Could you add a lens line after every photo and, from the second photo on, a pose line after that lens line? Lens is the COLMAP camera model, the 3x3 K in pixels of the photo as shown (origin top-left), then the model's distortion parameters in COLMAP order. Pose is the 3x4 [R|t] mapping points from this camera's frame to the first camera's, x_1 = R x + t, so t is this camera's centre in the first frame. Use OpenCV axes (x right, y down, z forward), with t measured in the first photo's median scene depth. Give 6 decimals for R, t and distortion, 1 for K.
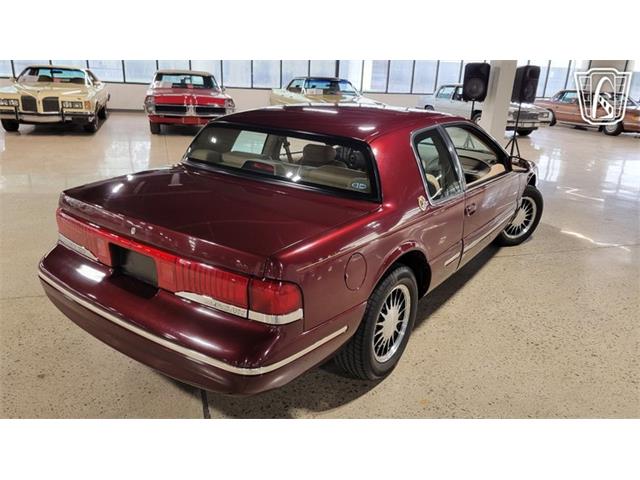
lens RADIAL K [[491.2, 0, 307.2], [0, 491.2, 242.3], [0, 0, 1]] dist [0.028929, -0.006983]
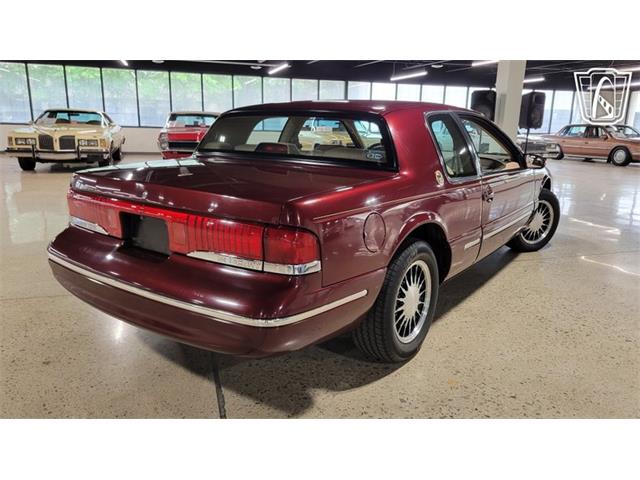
lens RADIAL K [[491.2, 0, 311.8], [0, 491.2, 237.5], [0, 0, 1]] dist [0.028929, -0.006983]
pose [[0.999733, -0.018806, -0.013391, -0.008155], [0.017474, 0.995470, -0.093457, 0.116526], [0.015088, 0.093198, 0.995533, 0.032953]]
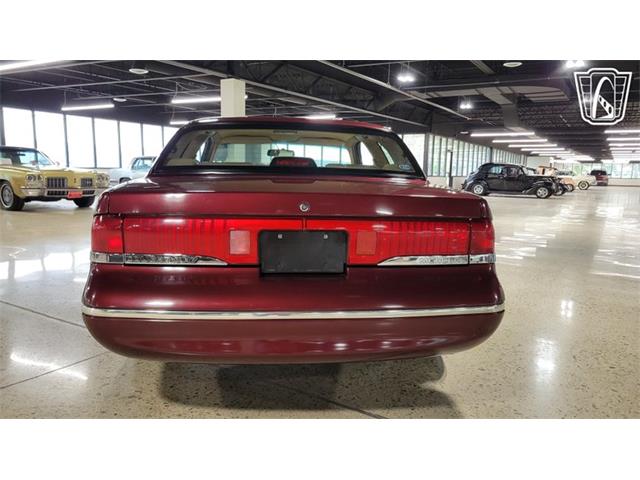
lens RADIAL K [[482.0, 0, 320.8], [0, 482.0, 240.7], [0, 0, 1]] dist [0.055516, -0.040152]
pose [[0.758938, -0.114586, 0.641002, -0.645132], [0.211263, 0.974475, -0.075935, 0.075823], [-0.615939, 0.193050, 0.763774, 0.280597]]
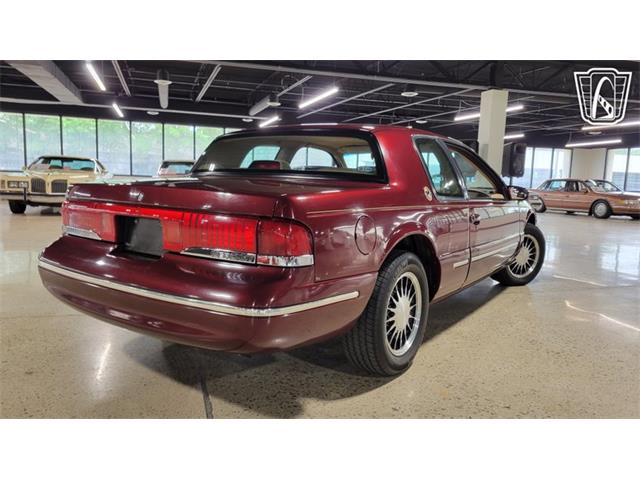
lens RADIAL K [[491.2, 0, 306.3], [0, 491.2, 232.8], [0, 0, 1]] dist [0.028929, -0.006983]
pose [[0.999963, -0.008025, 0.003206, -0.016915], [0.008522, 0.977271, -0.211821, 0.195184], [-0.001434, 0.211841, 0.977303, 0.033186]]
